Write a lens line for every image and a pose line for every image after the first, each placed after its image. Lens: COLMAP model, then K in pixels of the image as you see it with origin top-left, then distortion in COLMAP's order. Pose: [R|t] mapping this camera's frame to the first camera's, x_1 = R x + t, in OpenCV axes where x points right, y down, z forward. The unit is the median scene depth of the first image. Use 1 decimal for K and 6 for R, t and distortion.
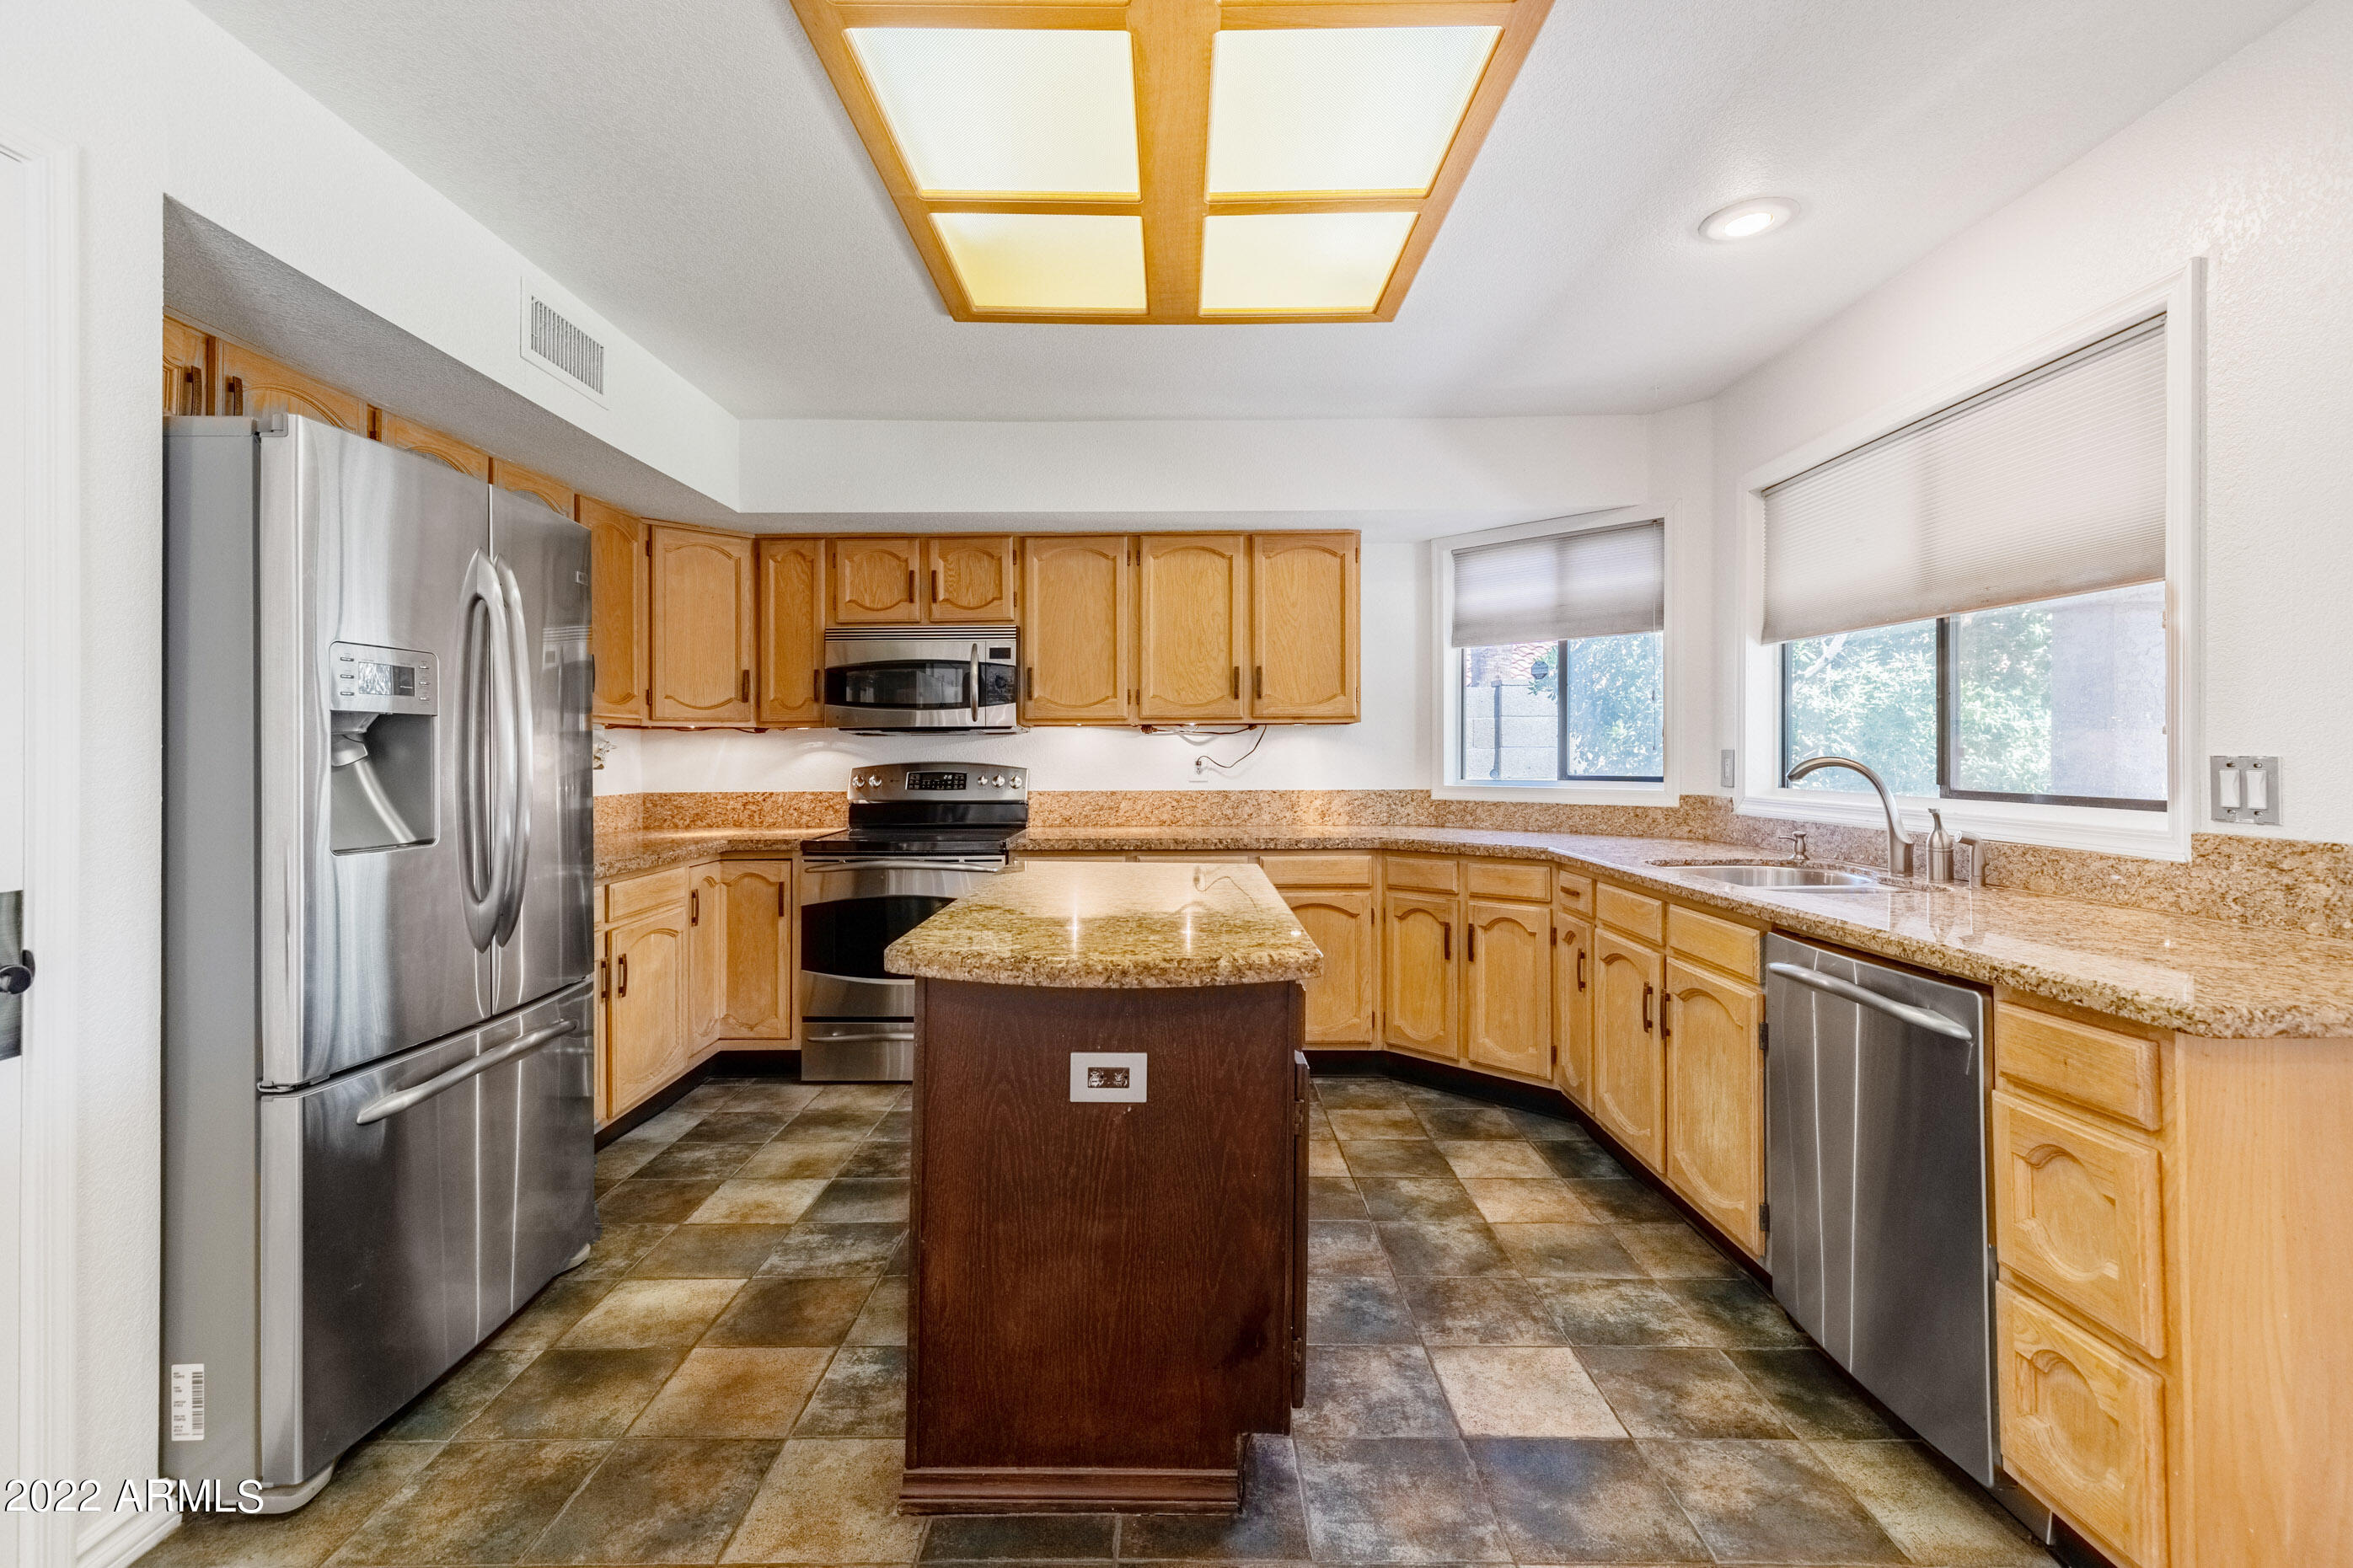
lens RADIAL K [[1086.2, 0, 1172.0], [0, 1086.2, 755.6], [0, 0, 1]] dist [0.014178, -0.003750]
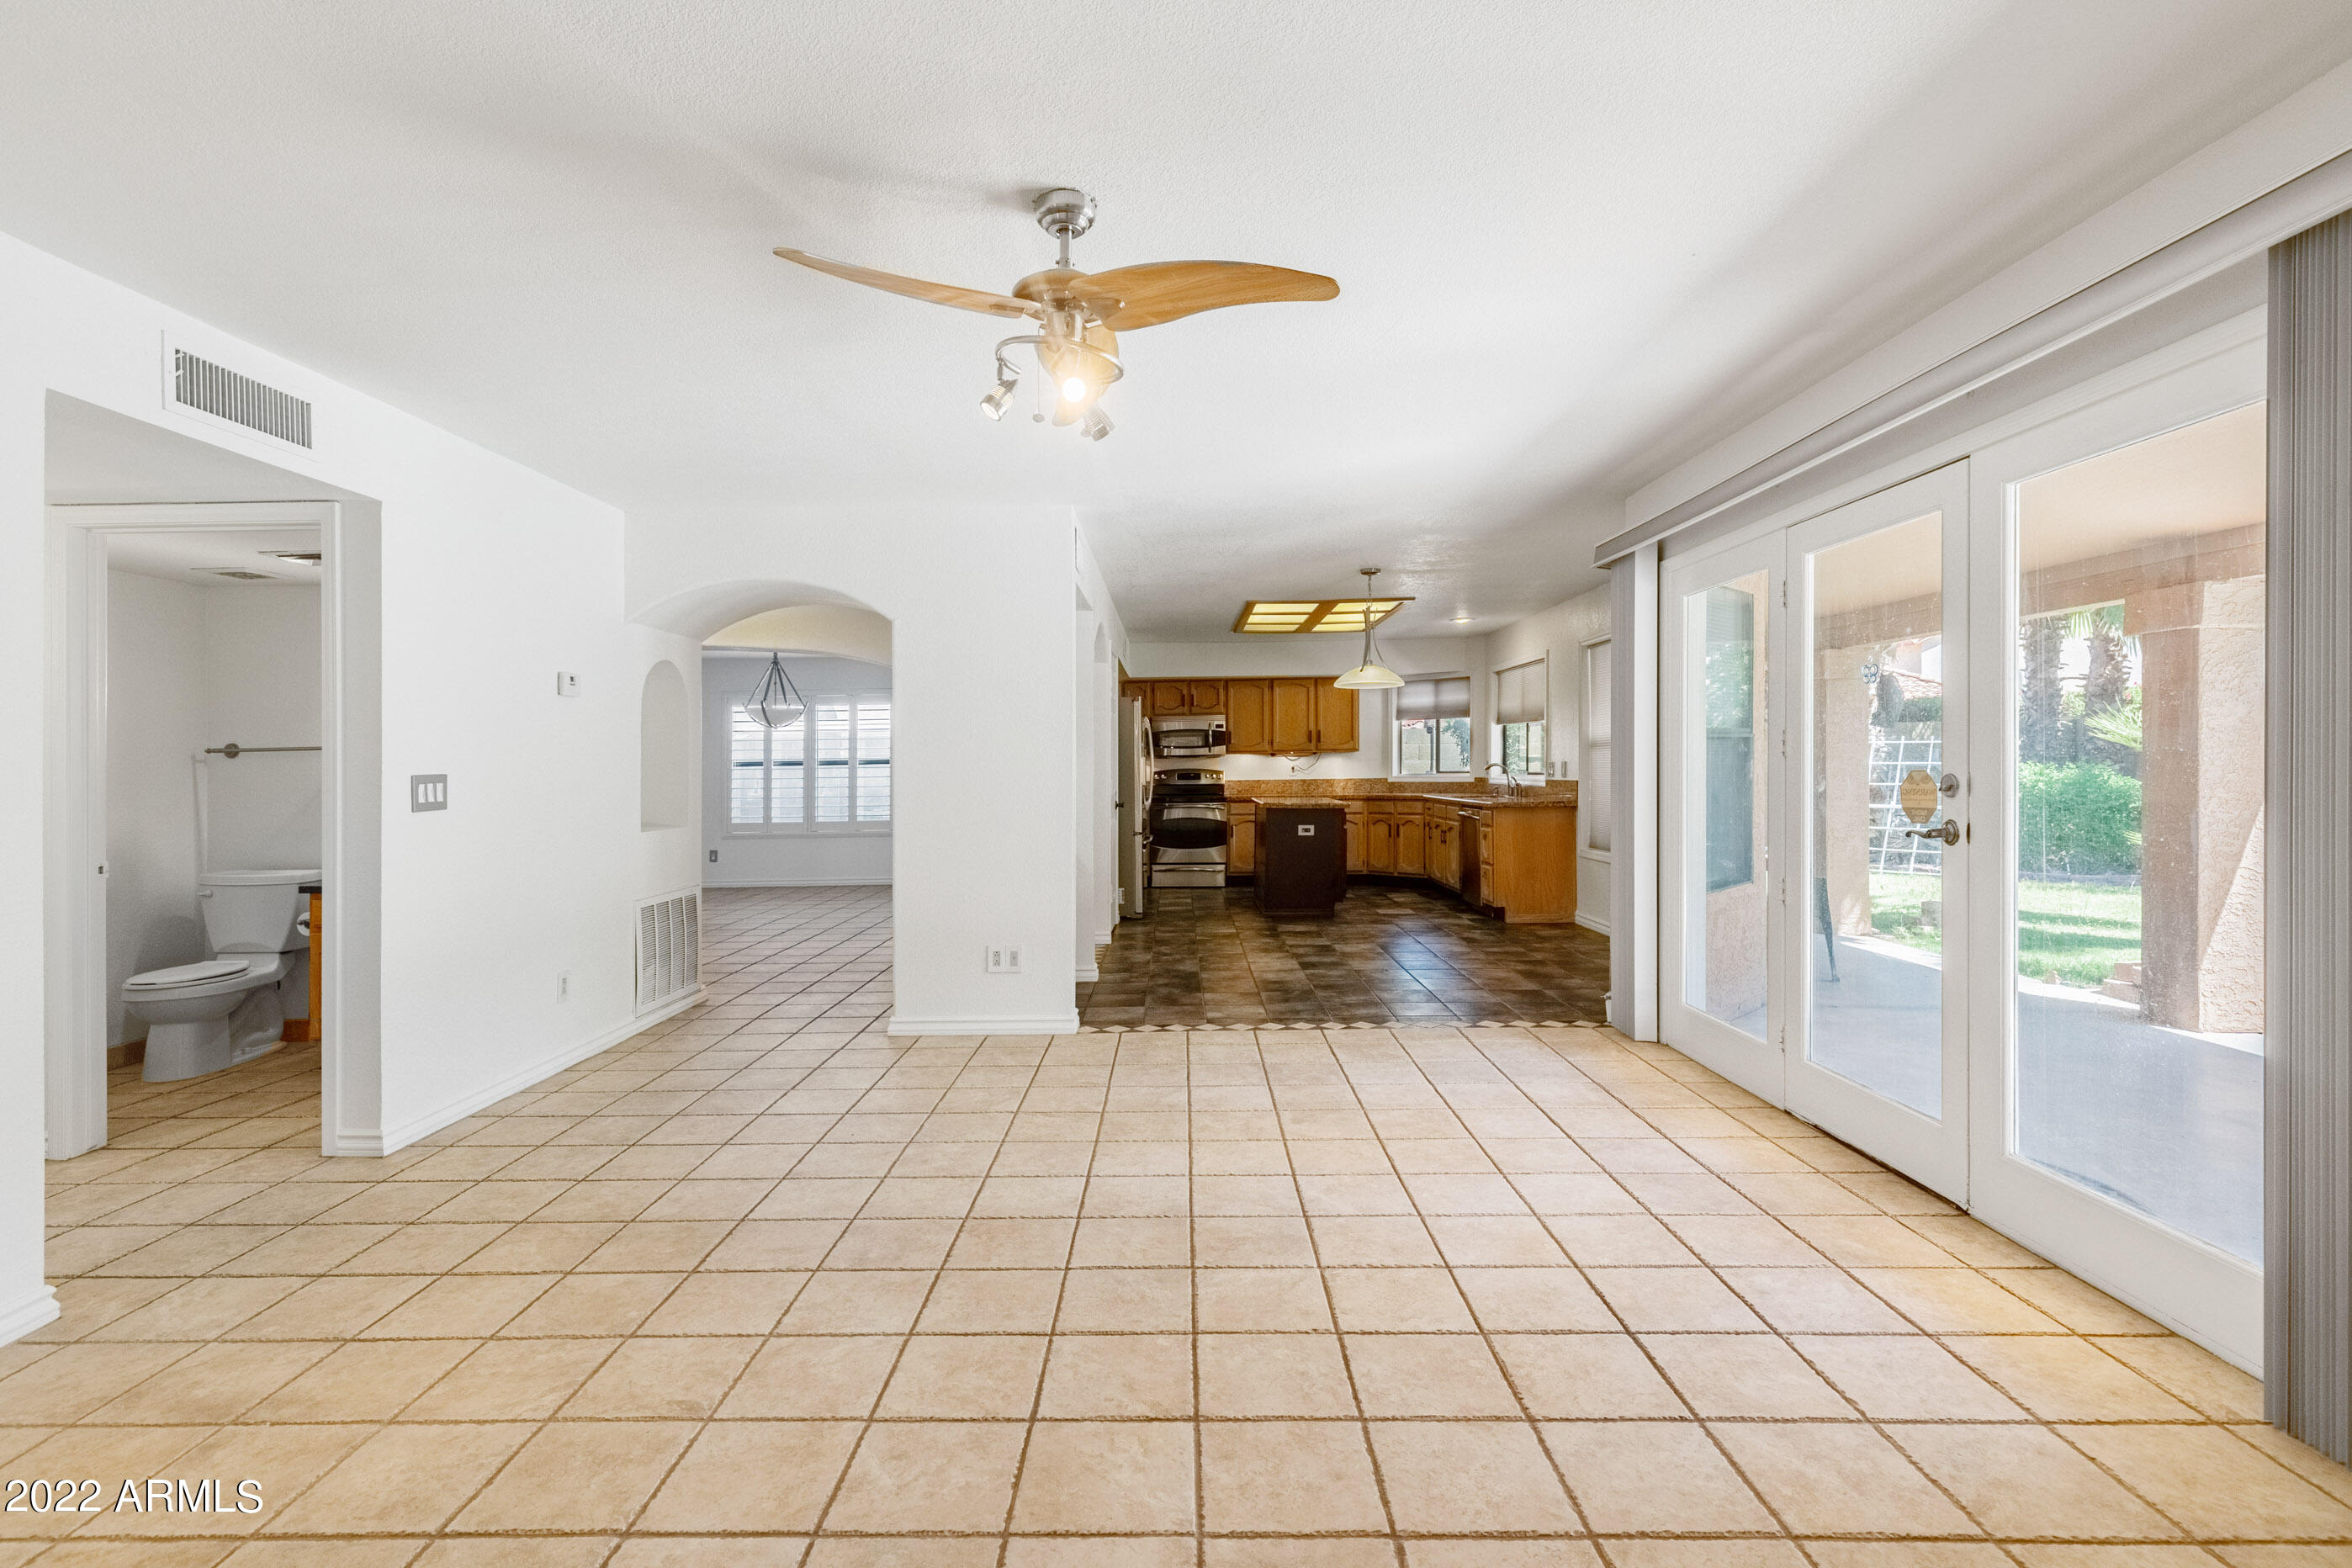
lens RADIAL K [[1085.9, 0, 1157.7], [0, 1085.9, 788.4], [0, 0, 1]] dist [0.014178, -0.003750]
pose [[0.999862, -0.007954, -0.014558, -0.305786], [0.008212, 0.999809, 0.017712, 0.008178], [0.014415, -0.017829, 0.999737, -1.814113]]
